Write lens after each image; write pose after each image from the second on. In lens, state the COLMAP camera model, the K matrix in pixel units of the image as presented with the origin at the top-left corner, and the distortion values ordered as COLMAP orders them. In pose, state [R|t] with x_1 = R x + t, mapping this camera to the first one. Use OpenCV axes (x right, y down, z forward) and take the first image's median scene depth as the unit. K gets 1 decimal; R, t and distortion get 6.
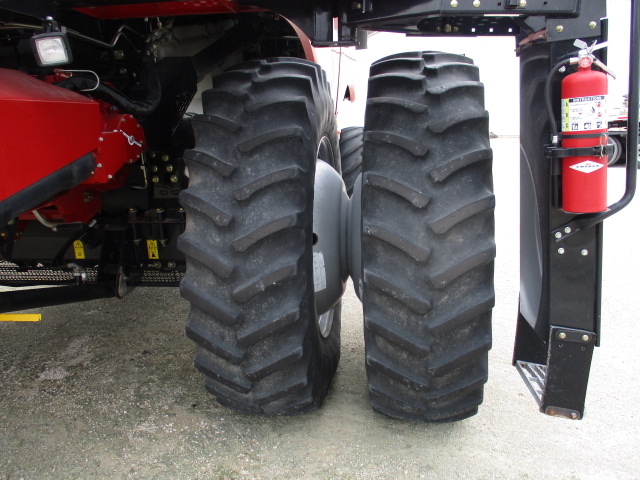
lens RADIAL K [[540.0, 0, 320.0], [0, 540.0, 240.0], [0, 0, 1]] dist [0.000363, -0.000412]
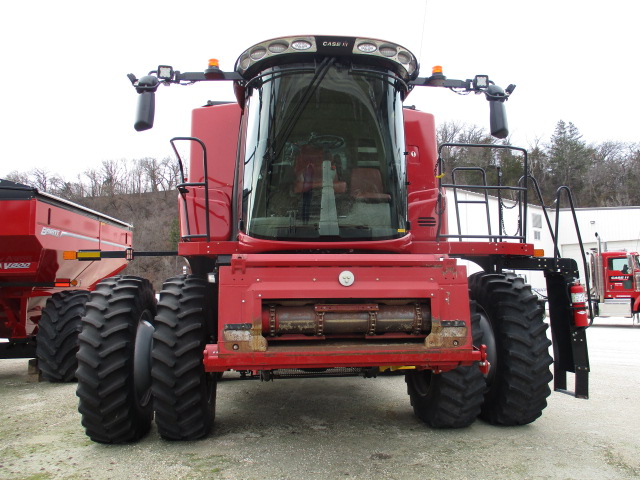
lens RADIAL K [[540.0, 0, 320.0], [0, 540.0, 240.0], [0, 0, 1]] dist [0.000363, -0.000412]
pose [[0.974971, 0.021010, 0.221339, -1.574571], [0.044594, 0.956815, -0.287257, 0.277092], [-0.217816, 0.289938, 0.931929, -1.637310]]
